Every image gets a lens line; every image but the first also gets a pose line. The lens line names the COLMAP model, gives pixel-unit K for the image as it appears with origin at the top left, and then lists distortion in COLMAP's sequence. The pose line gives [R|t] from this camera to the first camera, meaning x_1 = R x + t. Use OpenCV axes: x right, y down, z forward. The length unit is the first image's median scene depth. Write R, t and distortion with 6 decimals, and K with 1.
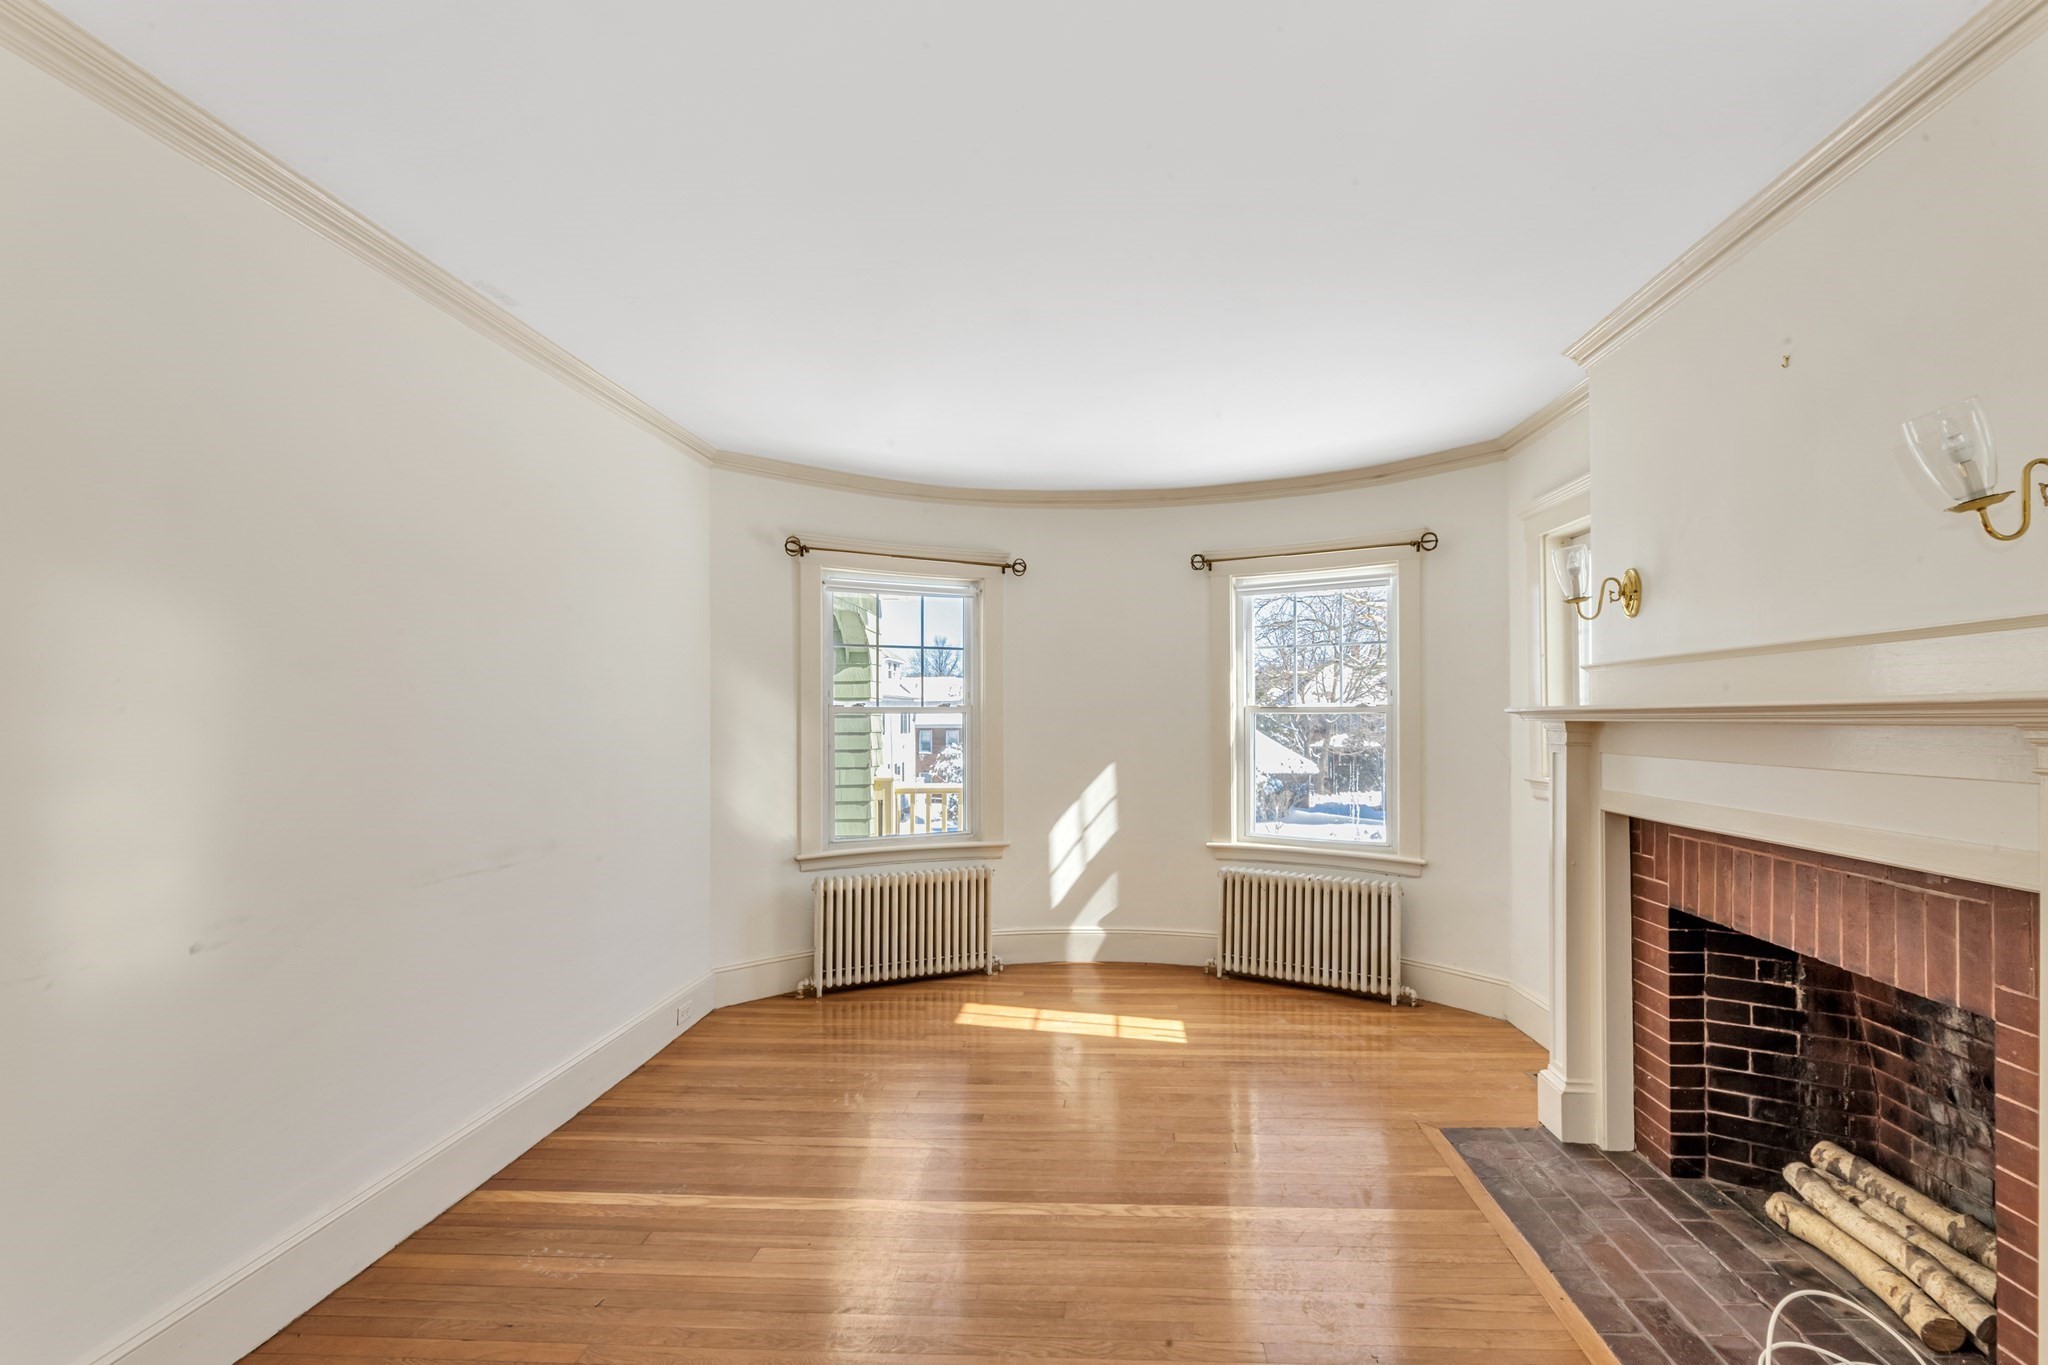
lens RADIAL K [[1141.8, 0, 1020.8], [0, 1141.8, 704.8], [0, 0, 1]] dist [-0.005787, -0.000702]
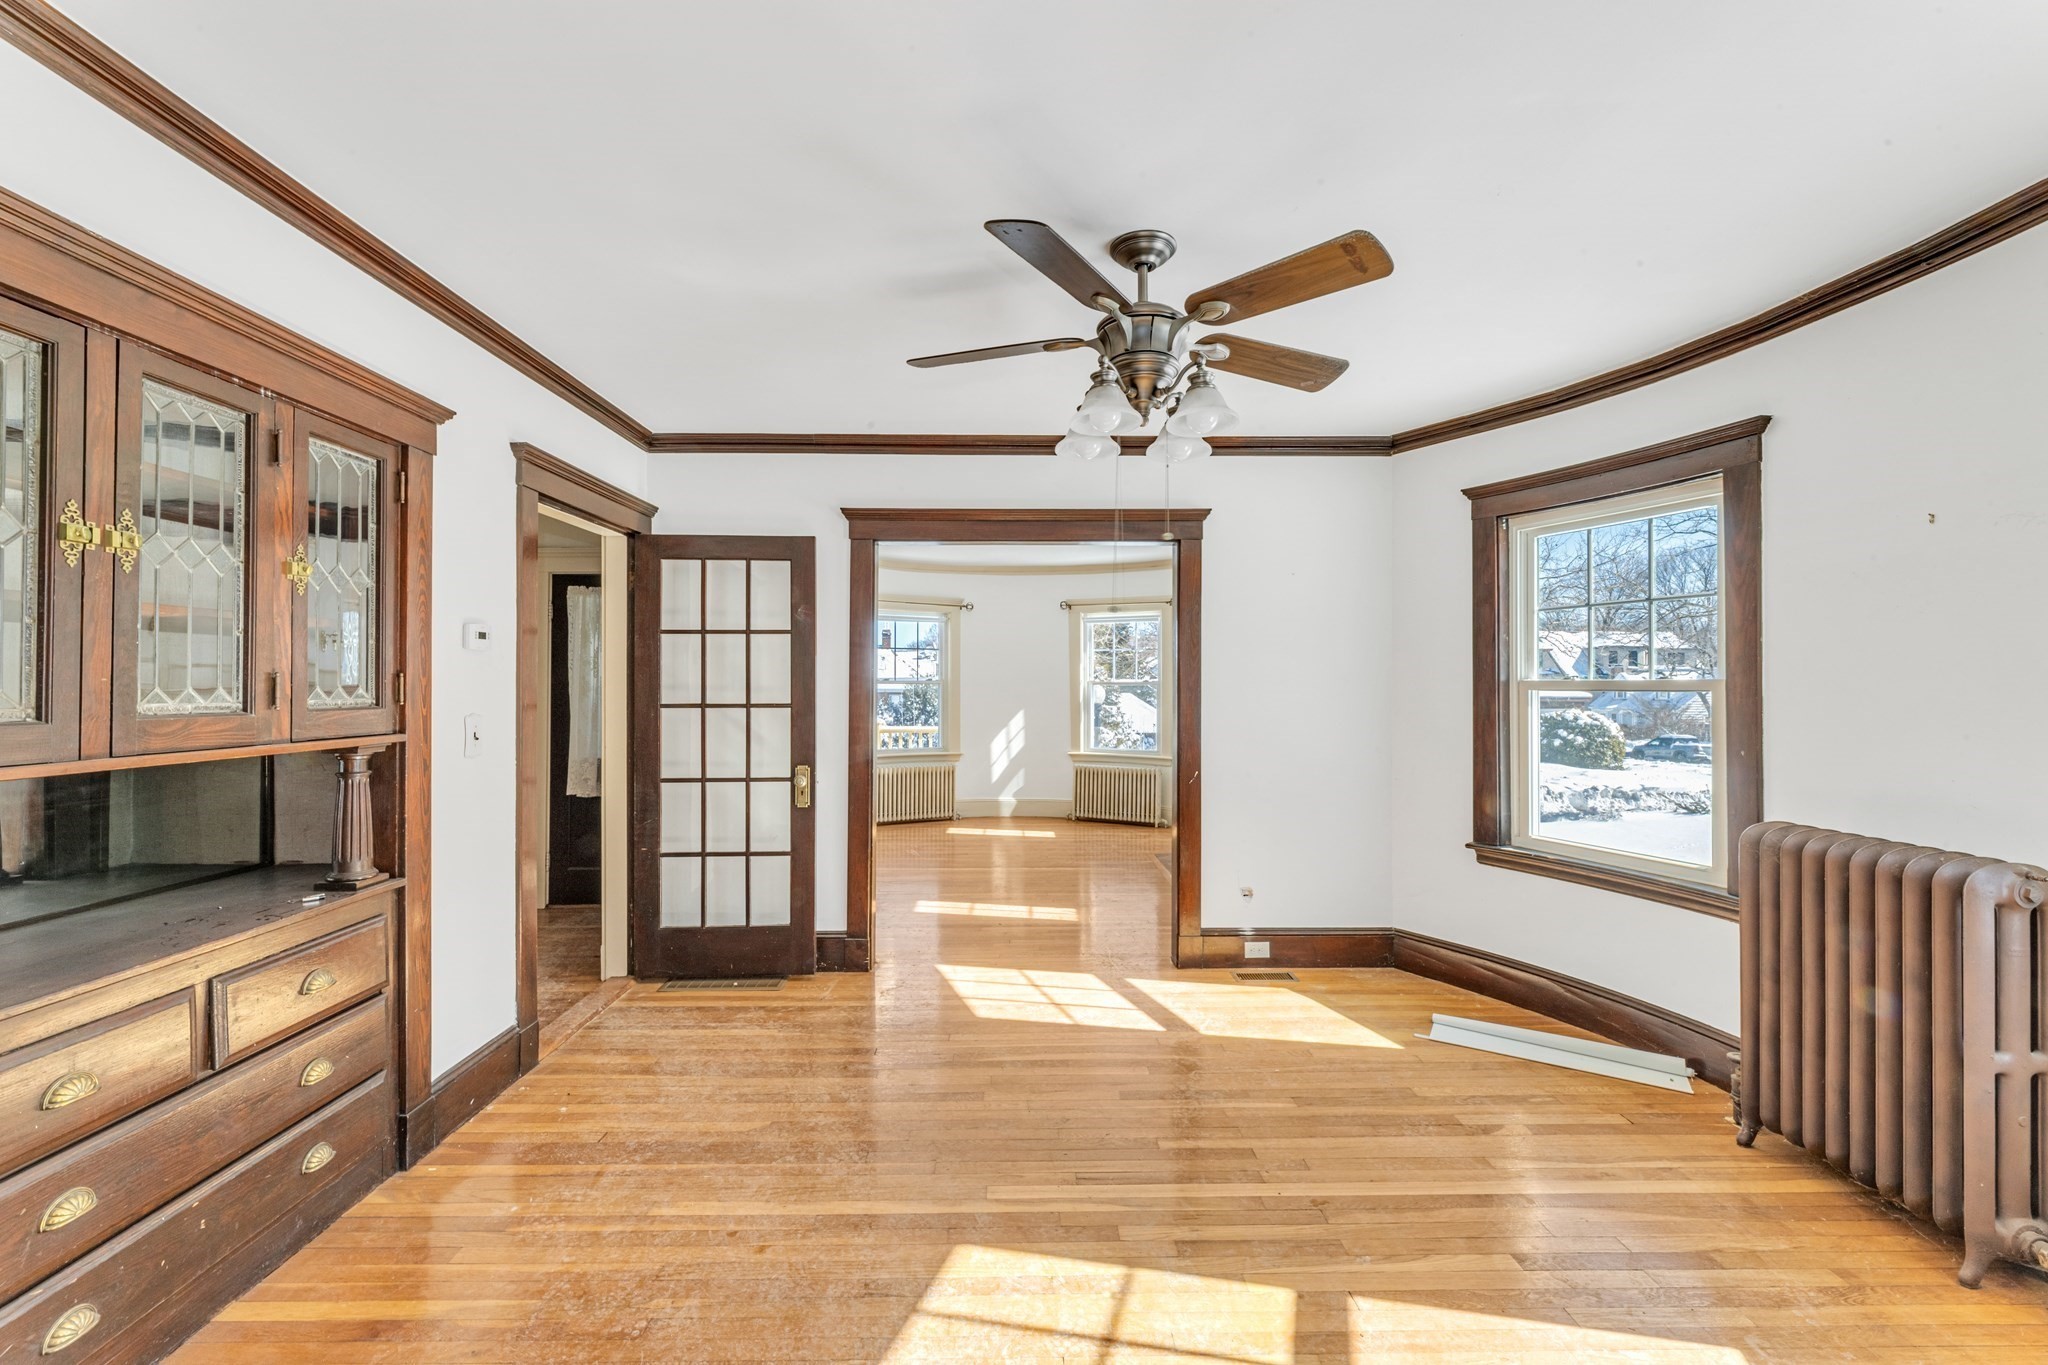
lens RADIAL K [[836.3, 0, 1024.9], [0, 836.3, 678.5], [0, 0, 1]] dist [0.002646, 0.000175]
pose [[0.994652, 0.006589, 0.103073, -0.078927], [-0.006992, 0.999969, 0.003551, -0.013440], [-0.103046, -0.004253, 0.994667, -0.553741]]
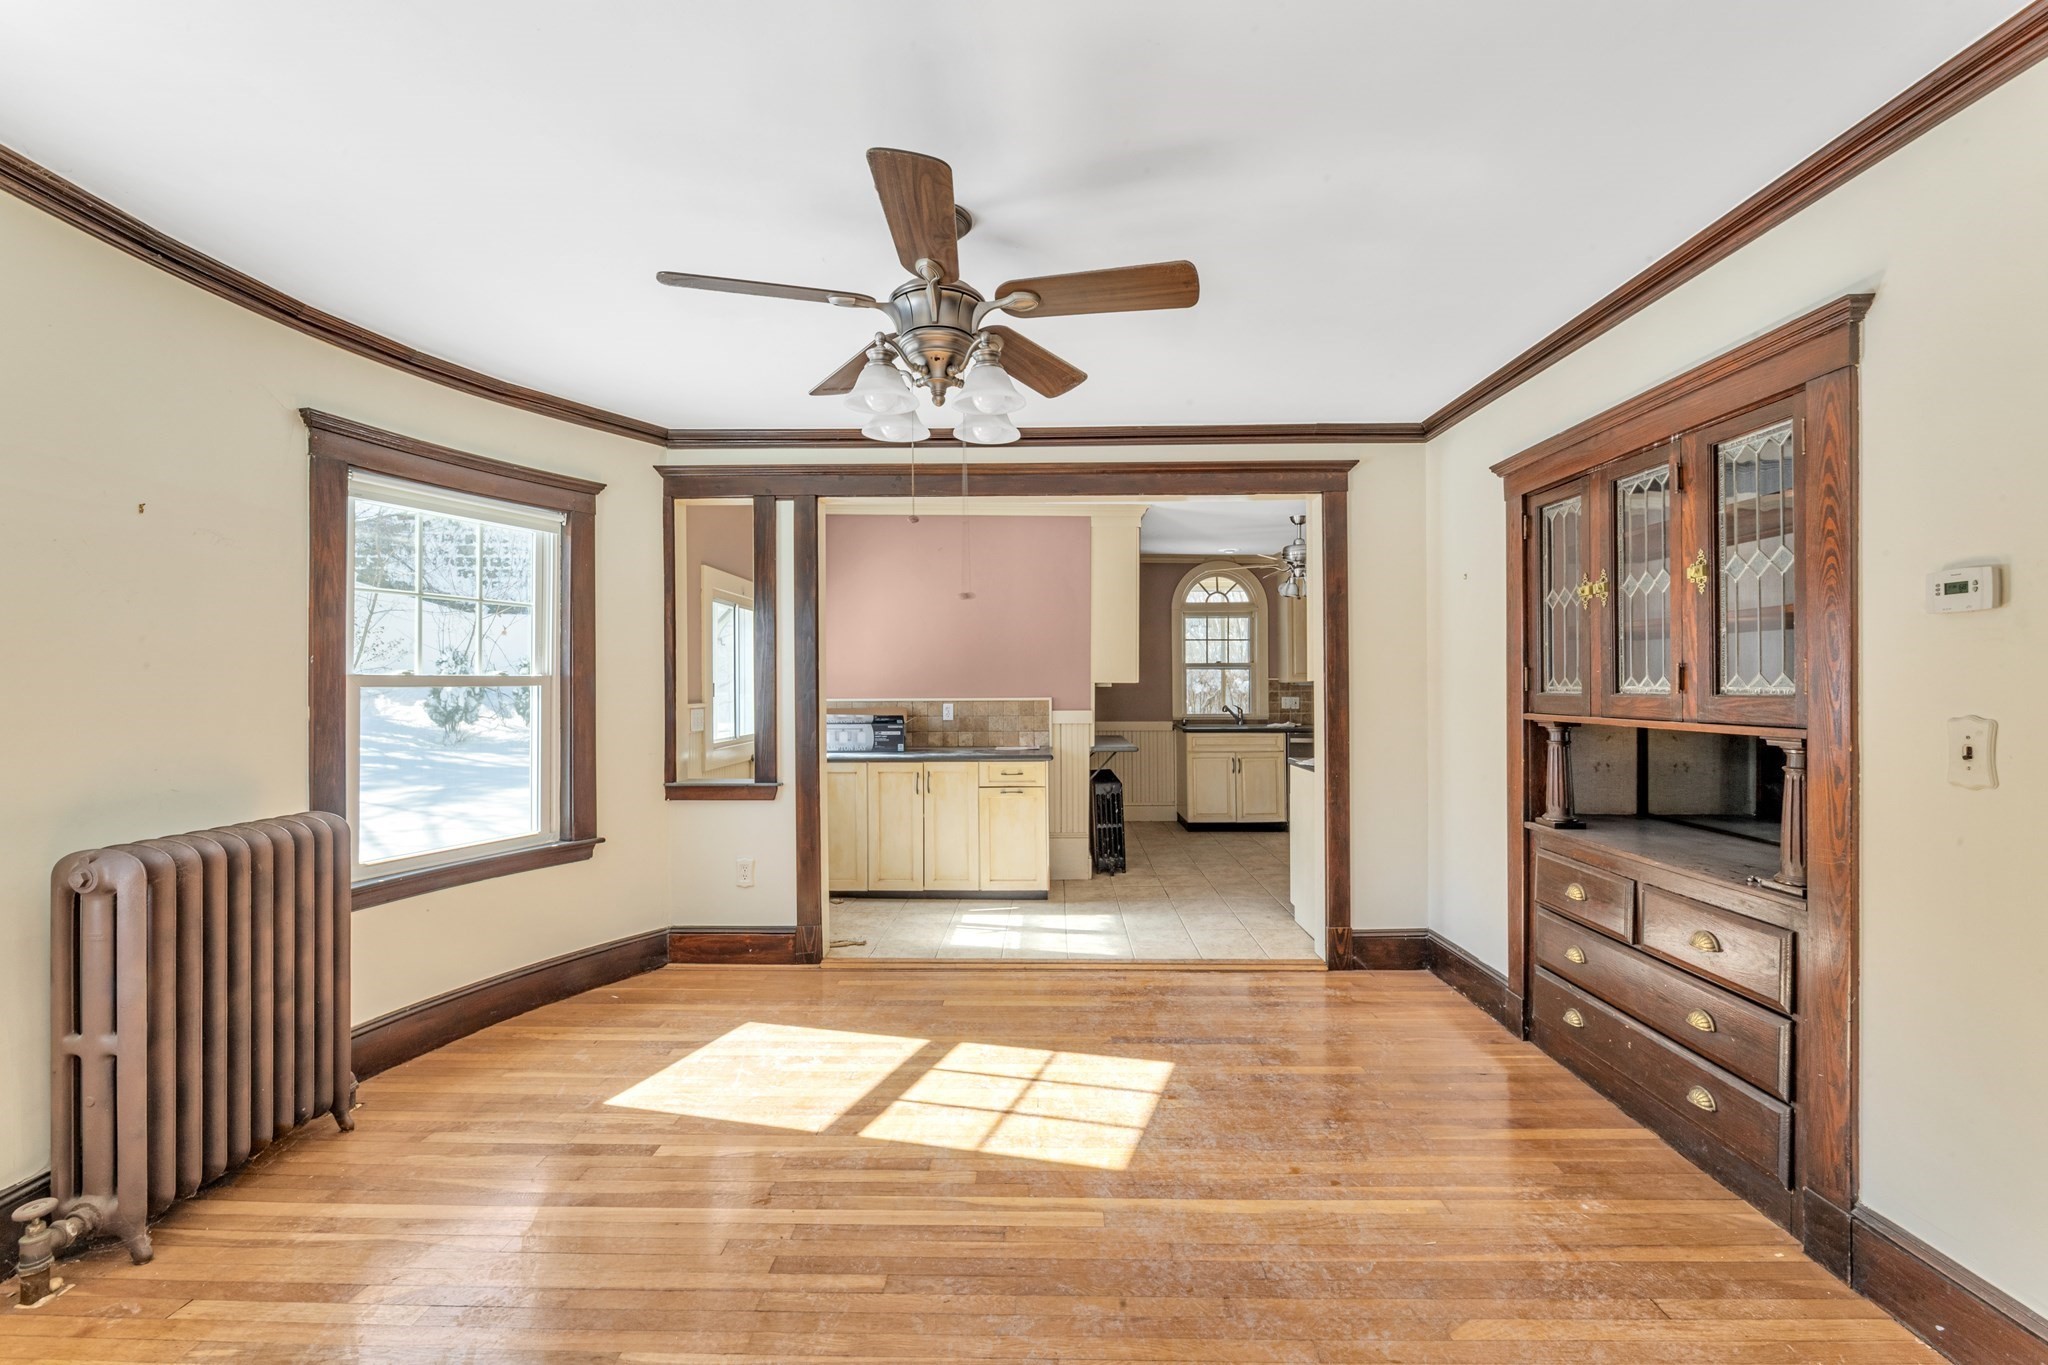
lens RADIAL K [[836.3, 0, 1012.7], [0, 836.3, 684.1], [0, 0, 1]] dist [0.002646, 0.000175]
pose [[-0.998969, 0.007097, -0.044829, 0.031645], [0.007547, 0.999923, -0.009898, 0.004338], [0.044756, -0.010226, -0.998946, 0.506187]]
